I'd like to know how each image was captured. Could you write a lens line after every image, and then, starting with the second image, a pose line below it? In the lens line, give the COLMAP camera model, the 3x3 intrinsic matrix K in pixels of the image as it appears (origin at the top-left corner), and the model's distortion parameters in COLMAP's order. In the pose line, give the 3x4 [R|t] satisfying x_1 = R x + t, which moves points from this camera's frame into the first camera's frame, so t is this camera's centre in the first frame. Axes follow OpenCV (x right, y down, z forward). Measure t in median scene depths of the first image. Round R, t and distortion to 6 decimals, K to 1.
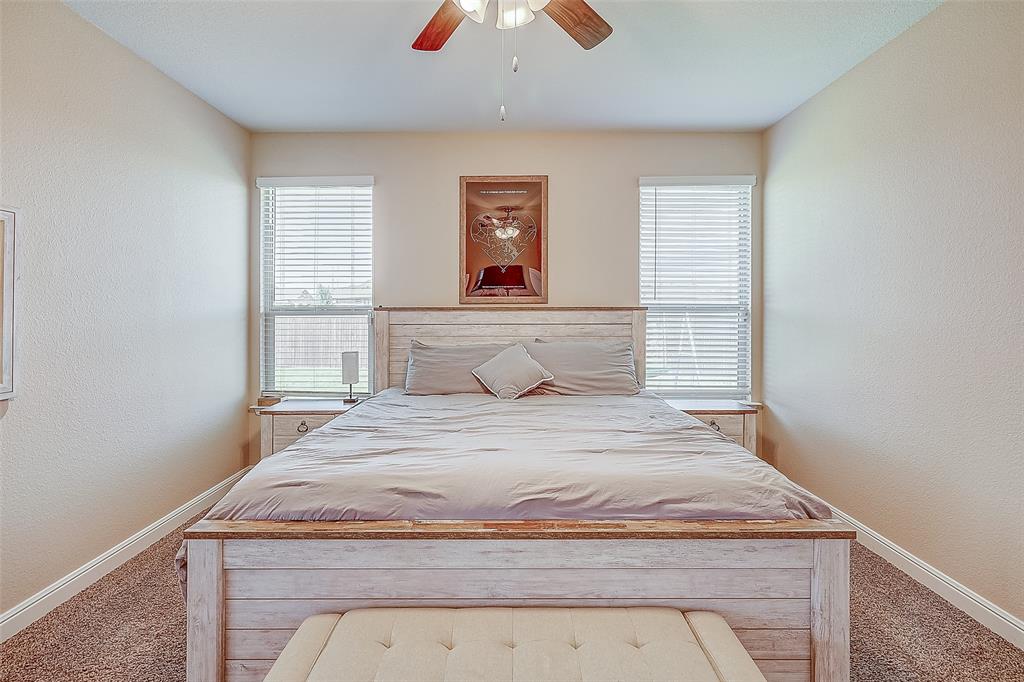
lens RADIAL K [[470.4, 0, 500.8], [0, 470.4, 308.2], [0, 0, 1]] dist [-0.004228, 0.001226]
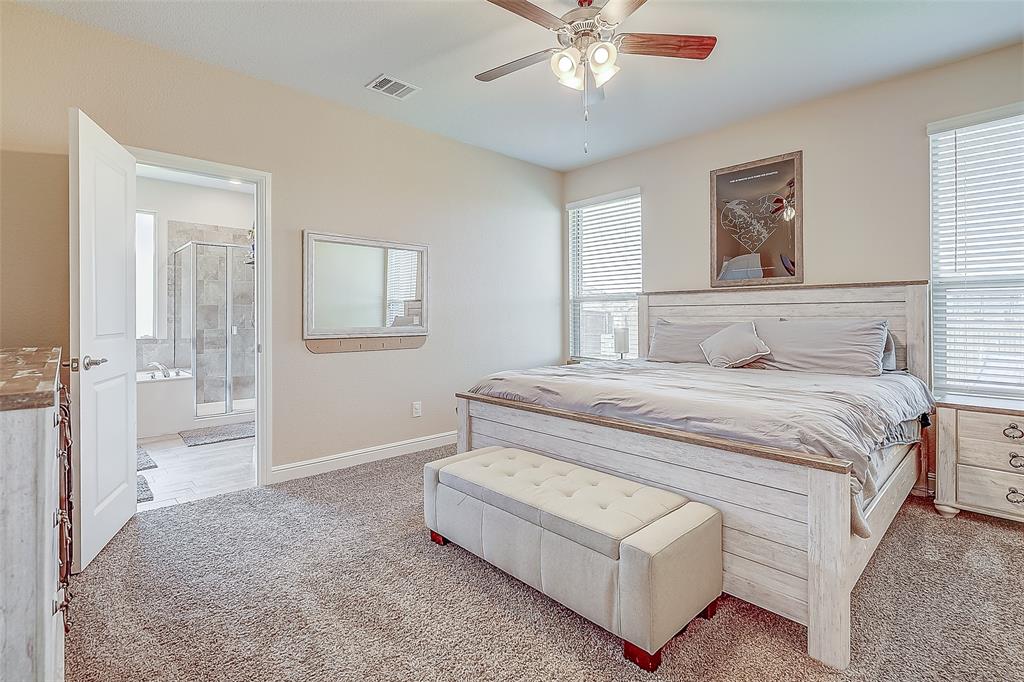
lens RADIAL K [[470.4, 0, 511.3], [0, 470.4, 312.4], [0, 0, 1]] dist [-0.004228, 0.001226]
pose [[0.693932, -0.004498, -0.720026, 0.419916], [0.003669, 0.999990, -0.002710, 0.056303], [0.720031, -0.000761, 0.693941, -0.107994]]
